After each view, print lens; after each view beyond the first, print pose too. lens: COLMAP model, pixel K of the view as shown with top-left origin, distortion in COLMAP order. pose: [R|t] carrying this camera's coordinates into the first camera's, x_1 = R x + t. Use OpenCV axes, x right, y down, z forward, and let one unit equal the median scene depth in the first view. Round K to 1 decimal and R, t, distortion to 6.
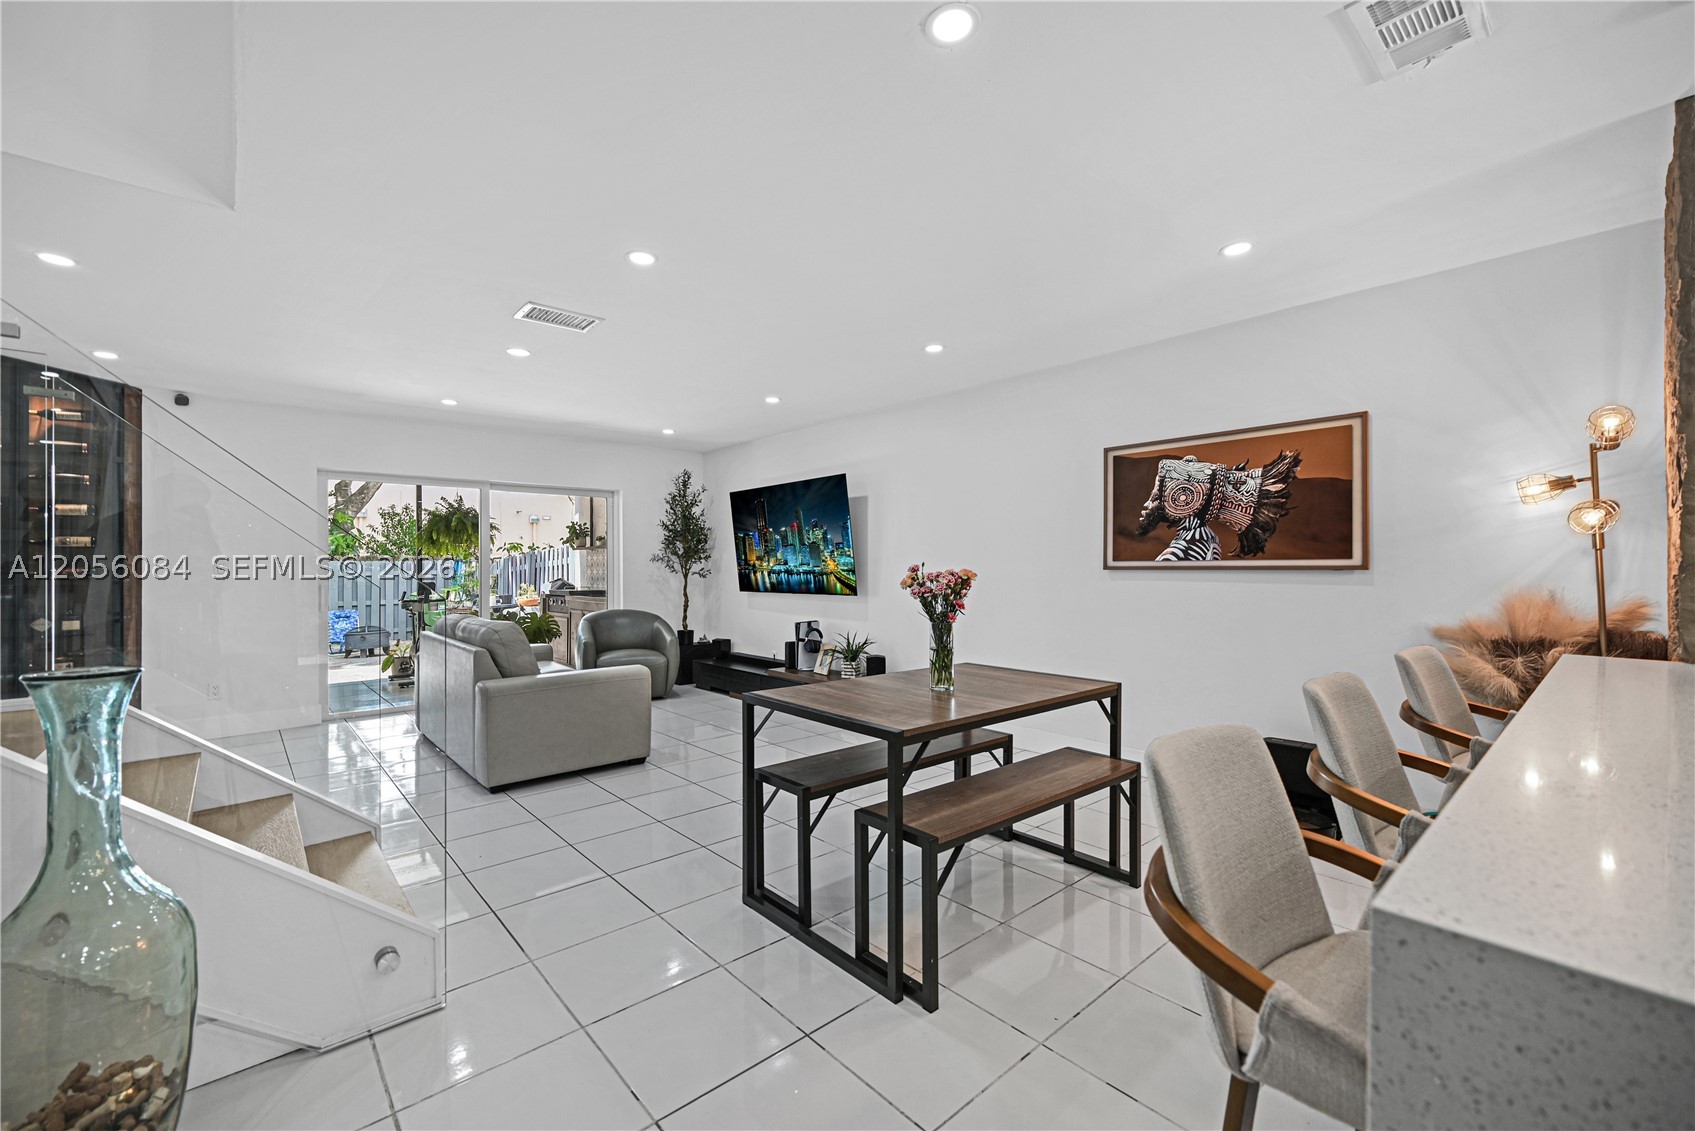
lens RADIAL K [[683.0, 0, 842.1], [0, 683.0, 577.1], [0, 0, 1]] dist [-0.002809, 0.000589]
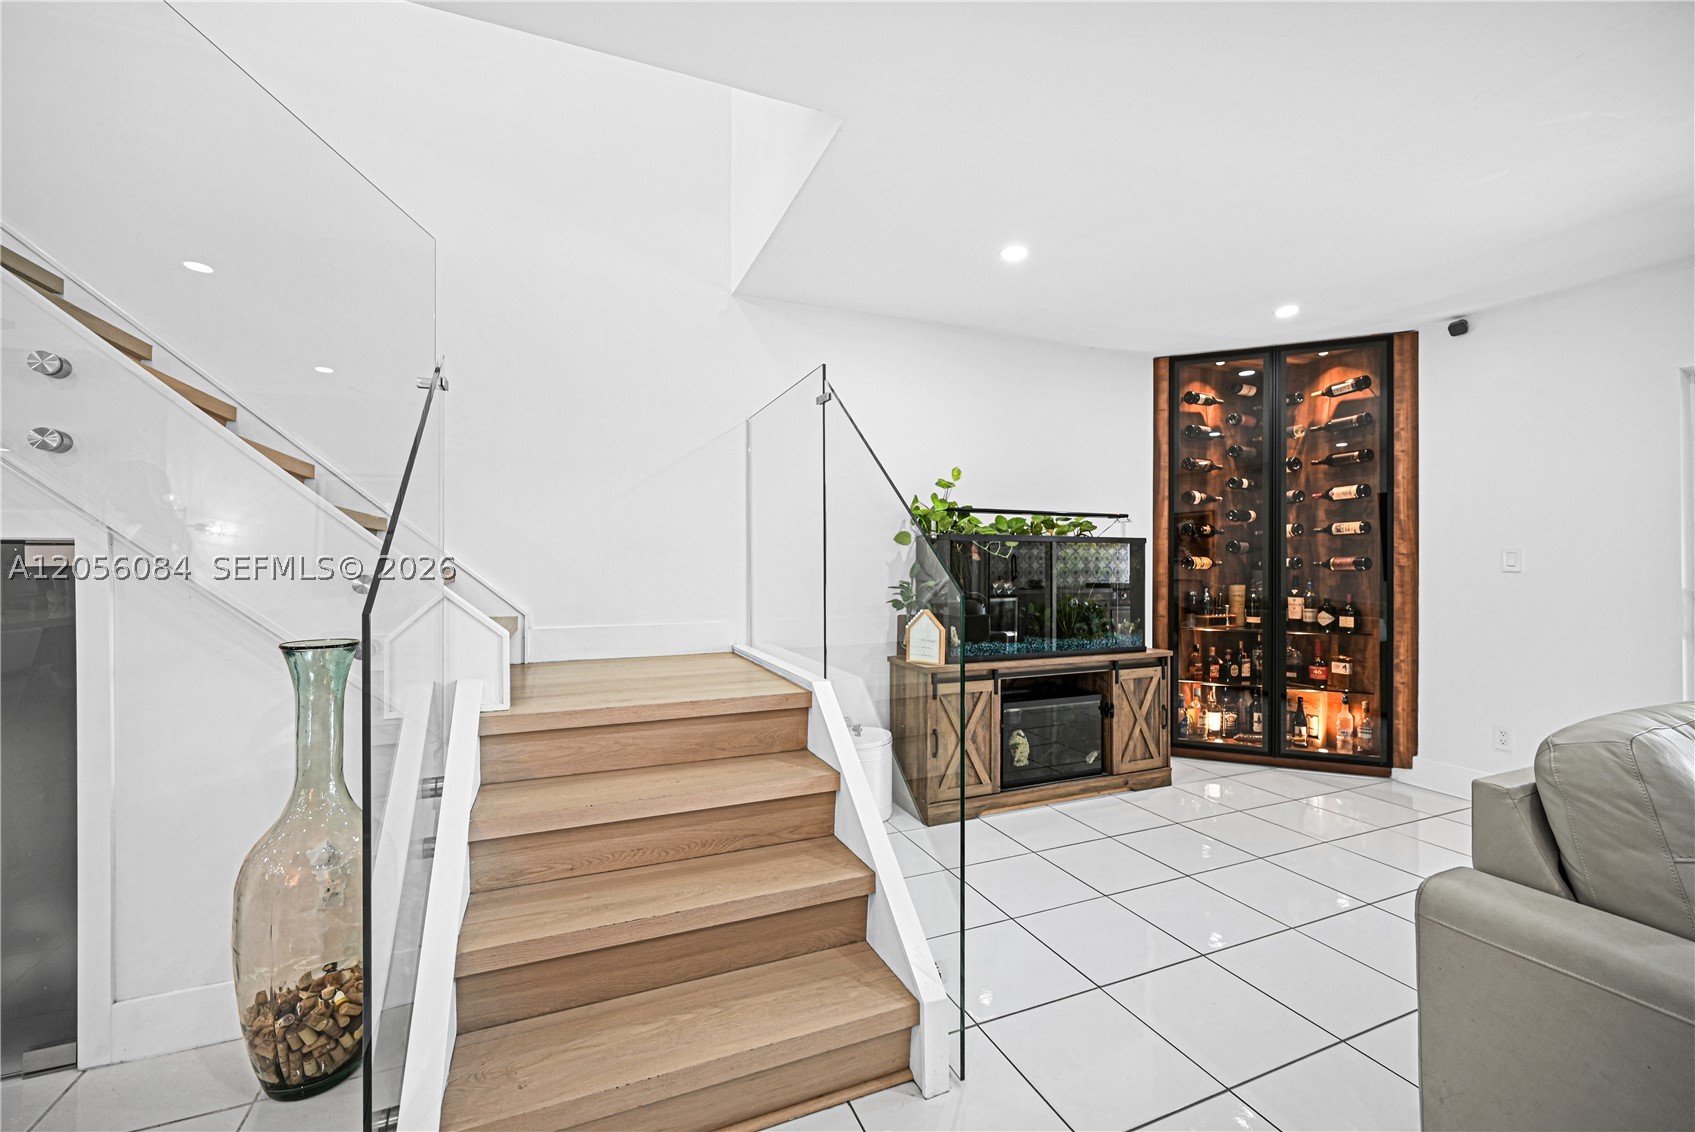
lens RADIAL K [[683.0, 0, 850.6], [0, 683.0, 556.8], [0, 0, 1]] dist [-0.002809, 0.000589]
pose [[-0.326296, 0.000855, -0.945267, -0.052696], [-0.011577, 0.999921, 0.004900, -0.012577], [0.945197, 0.012543, -0.326260, 0.730041]]
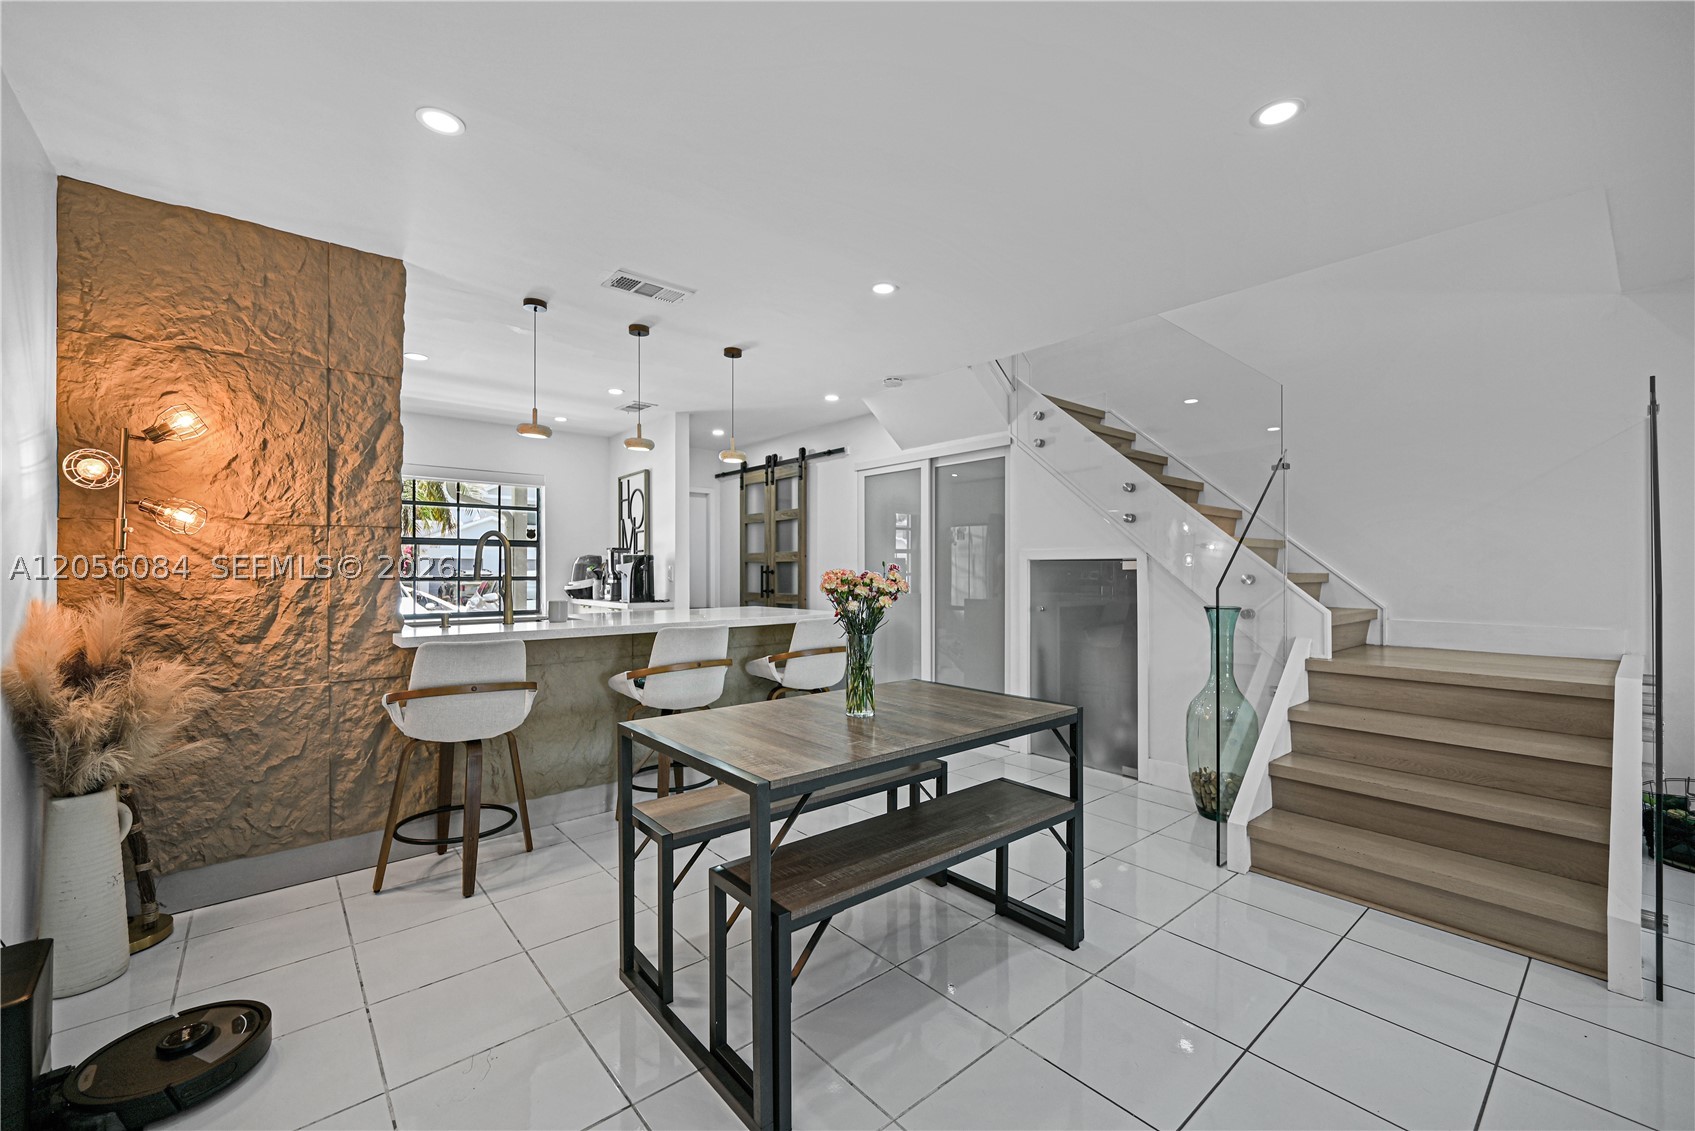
lens RADIAL K [[683.0, 0, 853.6], [0, 683.0, 573.7], [0, 0, 1]] dist [-0.002809, 0.000589]
pose [[-0.999731, 0.004500, 0.022773, 0.092240], [0.004937, 0.999804, 0.019164, -0.013858], [-0.022682, 0.019272, -0.999557, 1.132699]]
